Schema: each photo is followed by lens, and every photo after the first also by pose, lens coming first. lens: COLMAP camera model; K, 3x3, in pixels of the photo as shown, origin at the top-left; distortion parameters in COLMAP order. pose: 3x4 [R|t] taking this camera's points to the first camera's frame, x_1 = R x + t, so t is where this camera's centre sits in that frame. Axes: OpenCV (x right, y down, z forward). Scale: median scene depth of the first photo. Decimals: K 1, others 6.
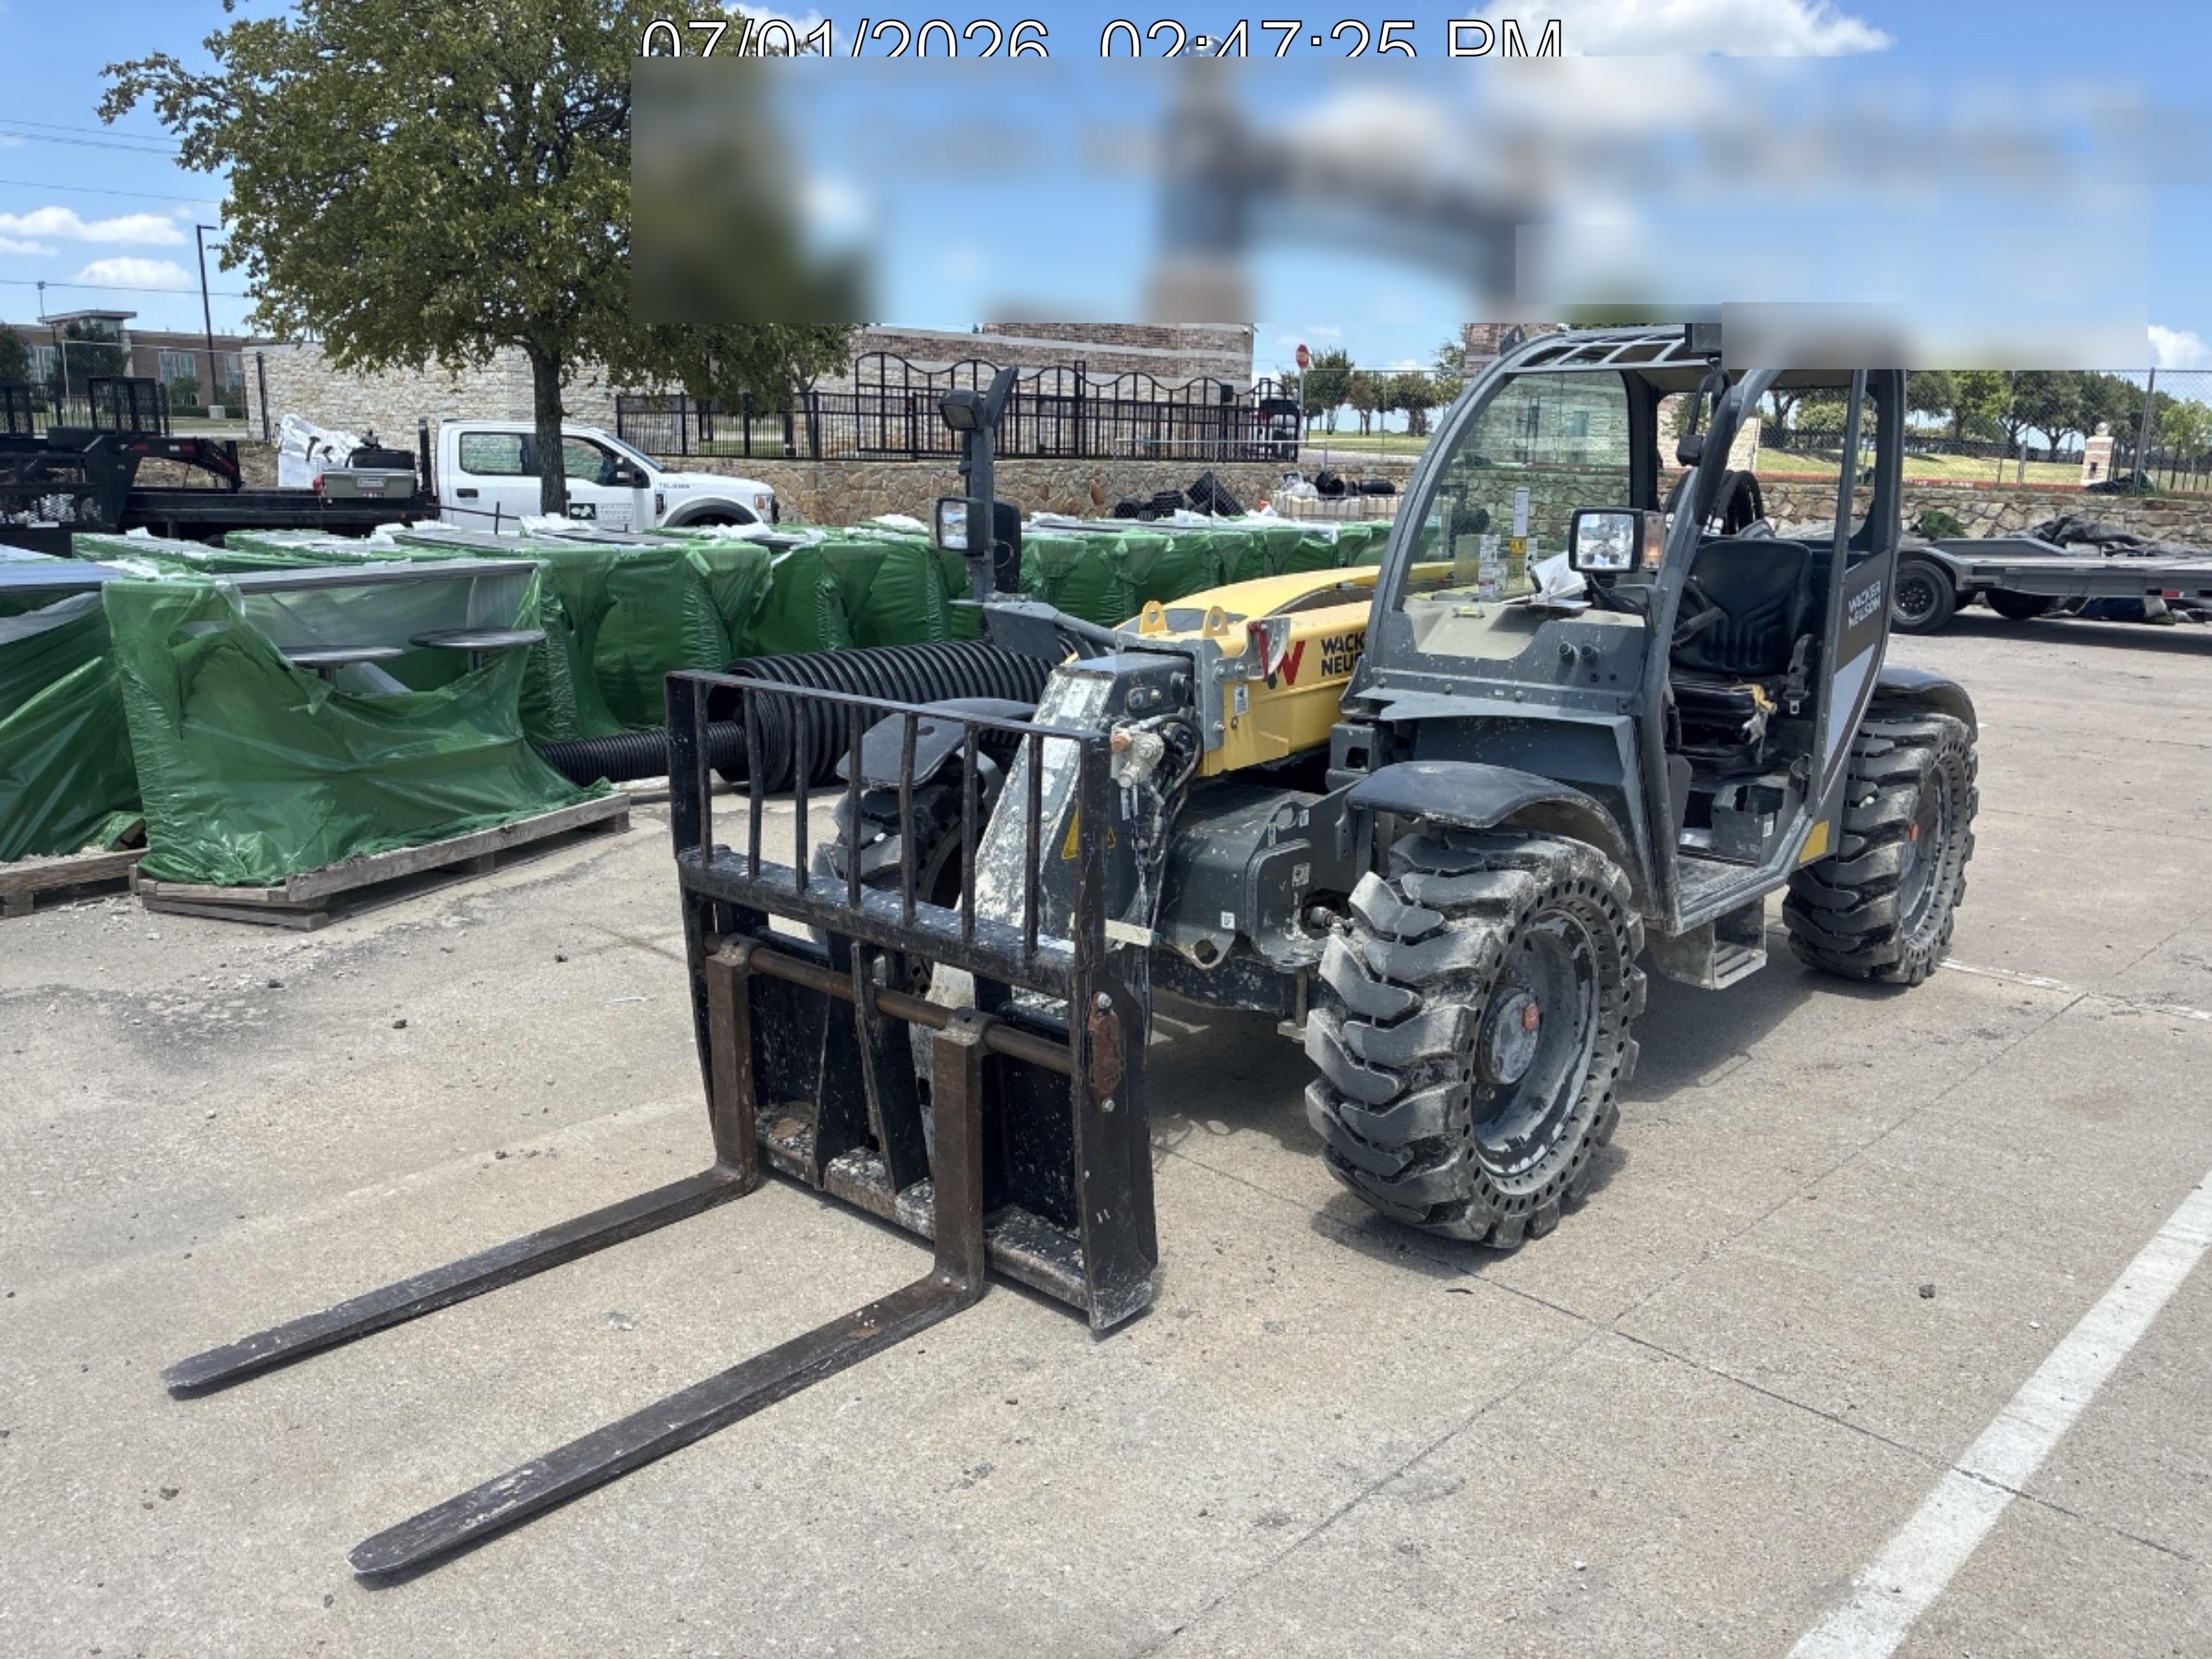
lens RADIAL K [[1718.8, 0, 1078.8], [0, 1718.8, 828.0], [0, 0, 1]] dist [0.009207, -0.004697]
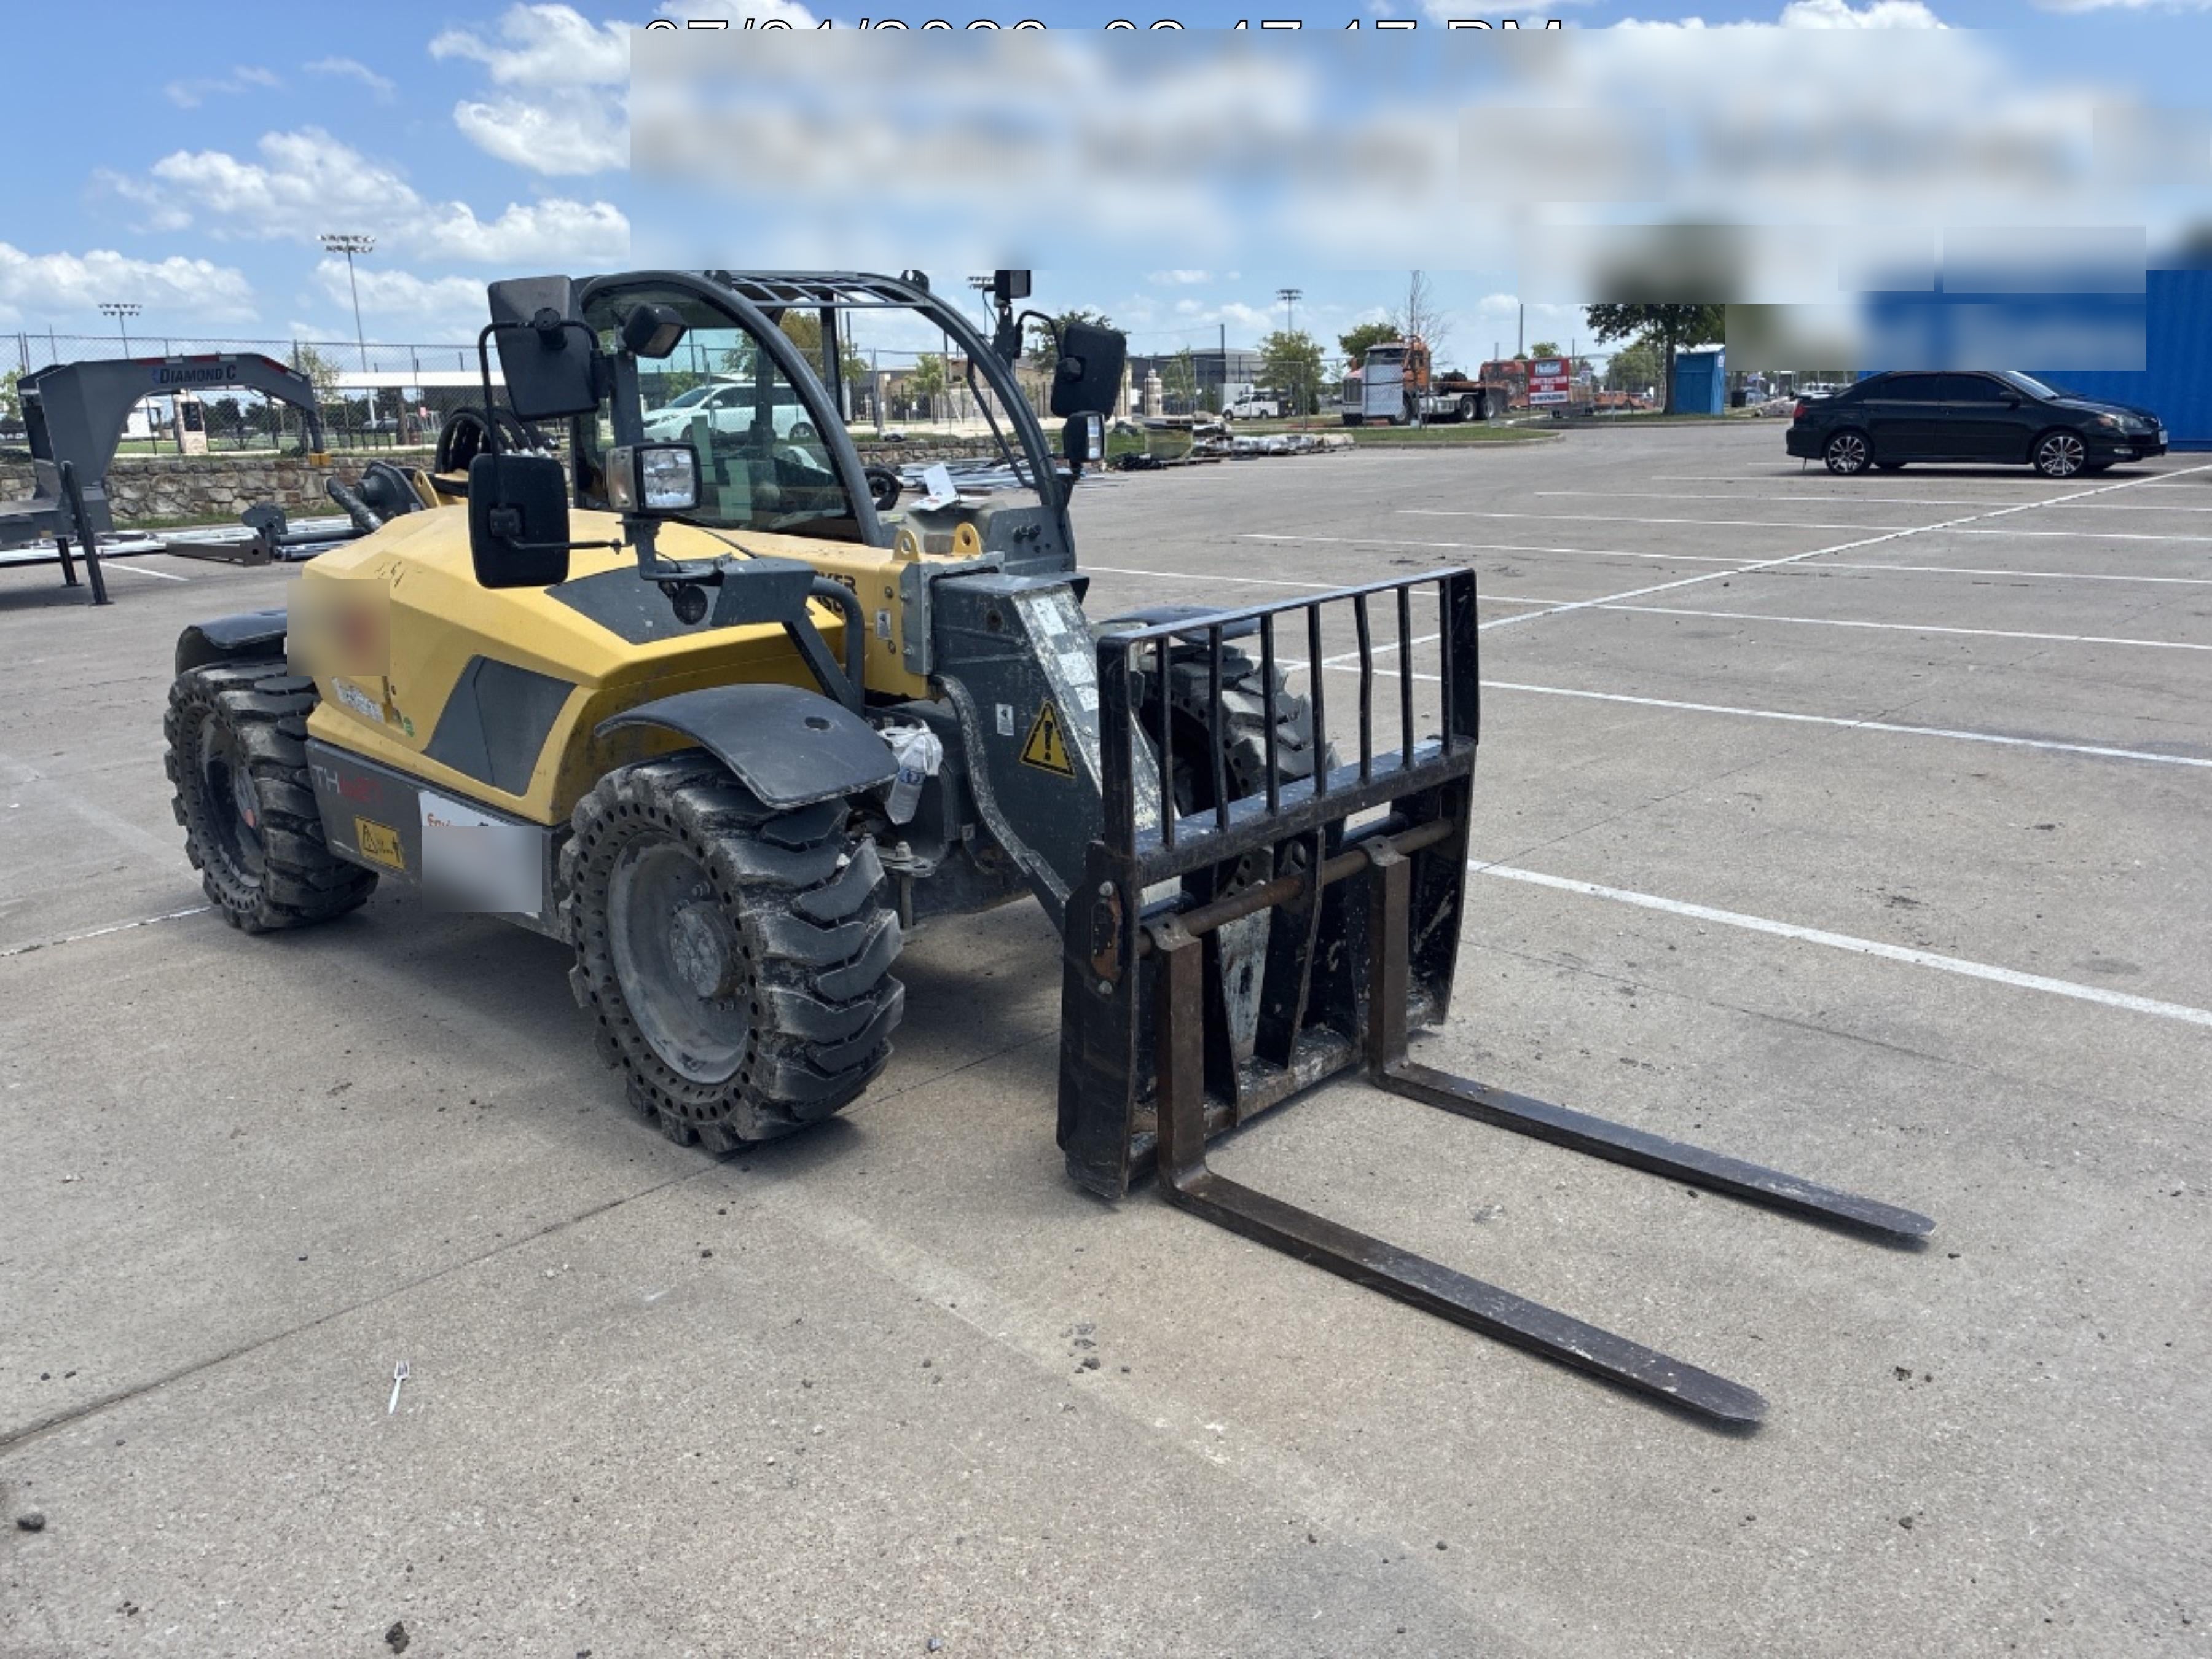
lens RADIAL K [[1718.8, 0, 1078.8], [0, 1718.8, 828.0], [0, 0, 1]] dist [0.009207, -0.004697]
pose [[0.003142, -0.258950, 0.965886, -1.093509], [0.254319, 0.934339, 0.249665, -0.224519], [-0.967115, 0.244859, 0.068791, 1.012109]]
